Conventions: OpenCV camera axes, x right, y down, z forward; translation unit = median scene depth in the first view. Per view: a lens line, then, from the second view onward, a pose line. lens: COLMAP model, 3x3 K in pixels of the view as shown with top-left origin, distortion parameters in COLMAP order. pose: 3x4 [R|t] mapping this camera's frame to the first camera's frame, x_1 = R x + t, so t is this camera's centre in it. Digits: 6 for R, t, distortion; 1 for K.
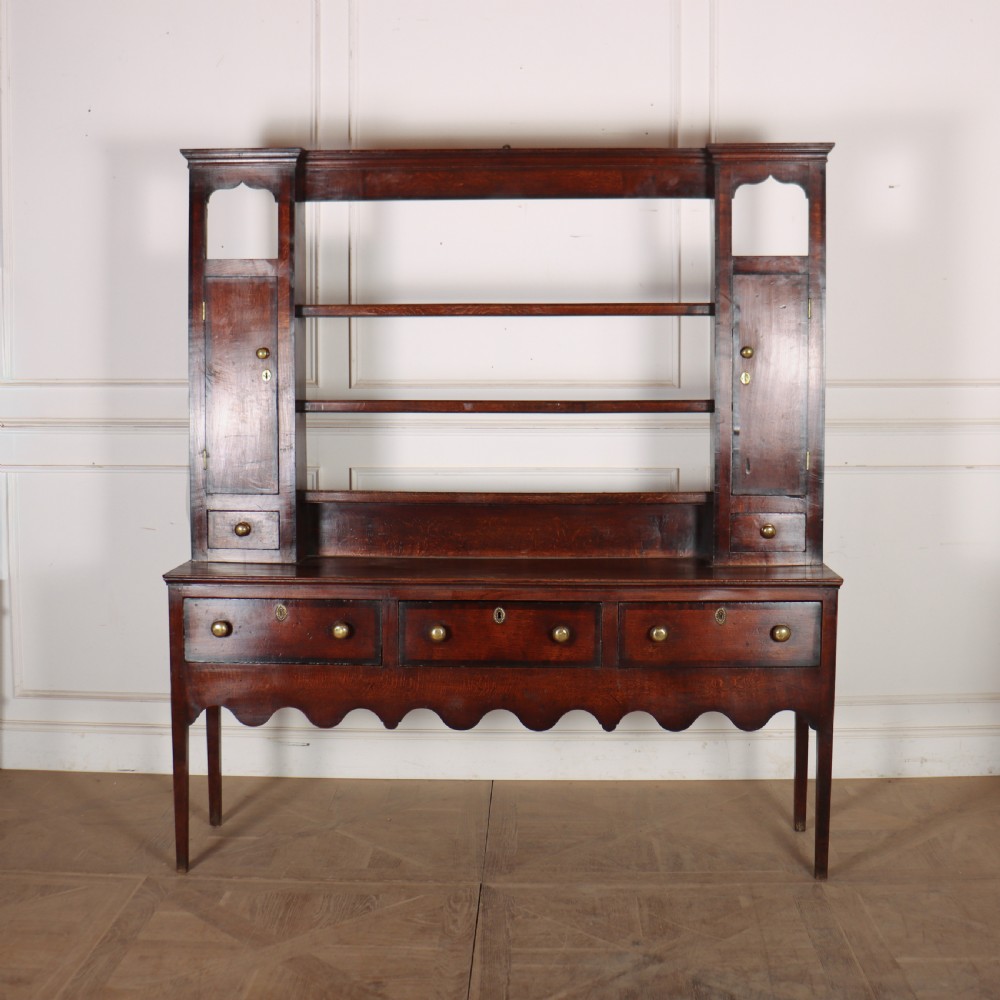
lens RADIAL K [[1422.1, 0, 484.5], [0, 1422.1, 489.4], [0, 0, 1]] dist [-0.144144, 0.164137]
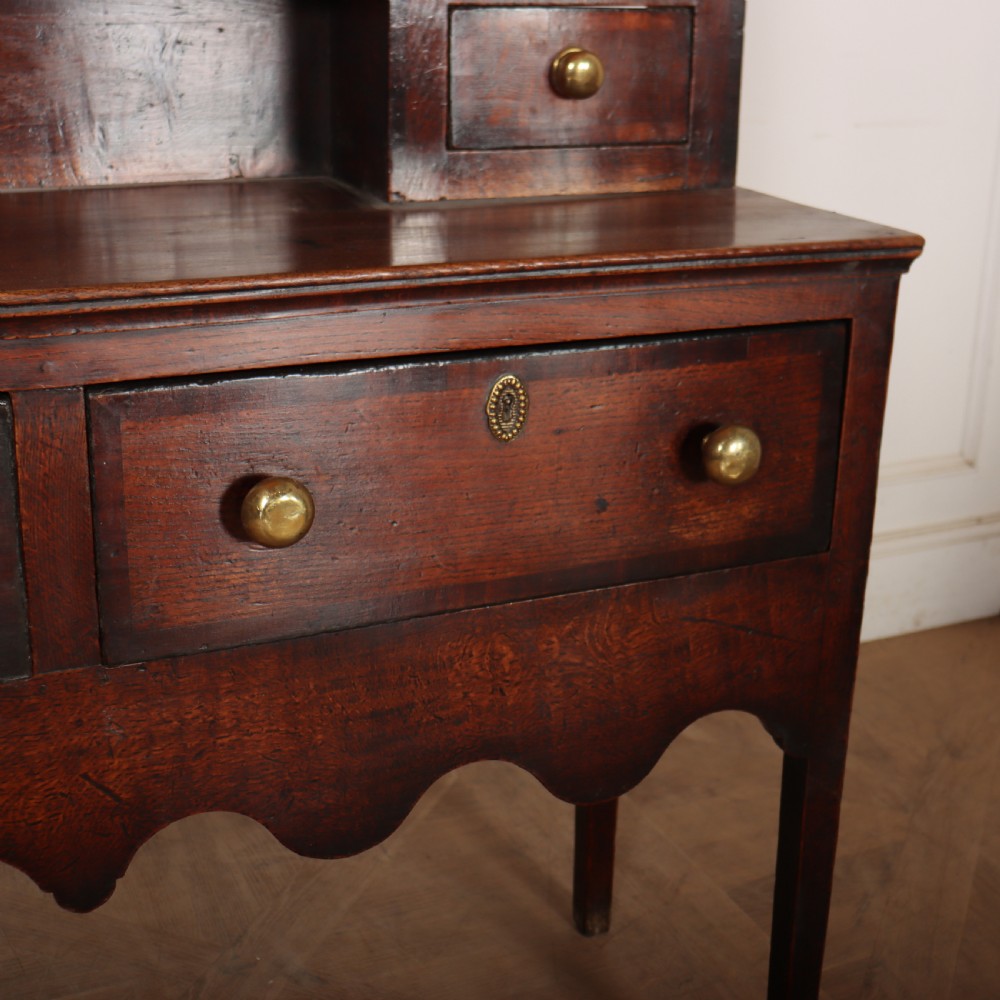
lens RADIAL K [[1685.2, 0, 576.2], [0, 1685.2, 502.1], [0, 0, 1]] dist [-0.118324, 0.296143]
pose [[0.884708, -0.122280, 0.449822, 0.041280], [0.014552, 0.971755, 0.235541, 0.034995], [-0.465919, -0.201839, 0.861499, 0.714337]]
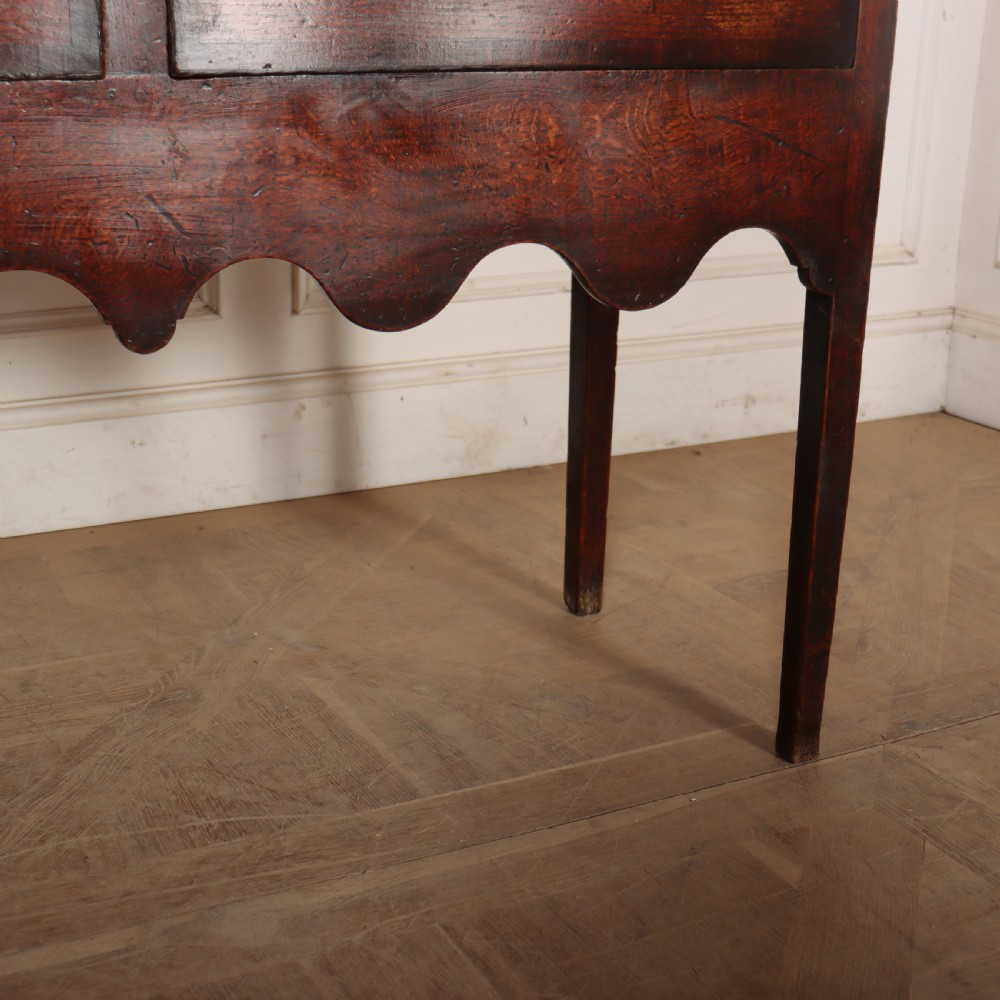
lens RADIAL K [[1636.2, 0, 453.4], [0, 1636.2, 552.1], [0, 0, 1]] dist [-0.134734, 0.151905]
pose [[0.882632, -0.143304, 0.447687, 0.004264], [0.036917, 0.970588, 0.237900, 0.137671], [-0.468612, -0.193451, 0.861963, 0.715479]]
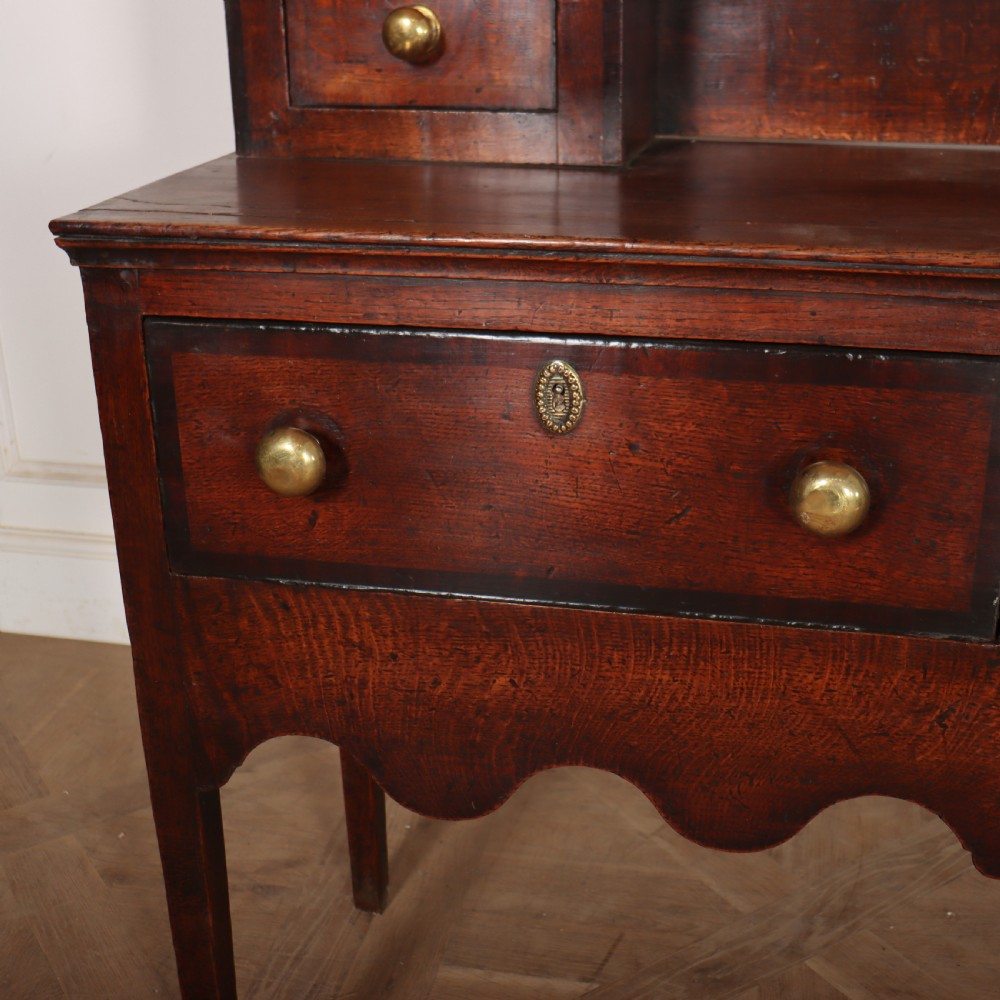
lens RADIAL K [[1516.3, 0, 523.9], [0, 1516.3, 498.2], [0, 0, 1]] dist [-0.158105, 0.238855]
pose [[0.986319, 0.046032, -0.158292, -0.108769], [0.000590, 0.959230, 0.282625, 0.034014], [0.164848, -0.278852, 0.946080, 0.755434]]
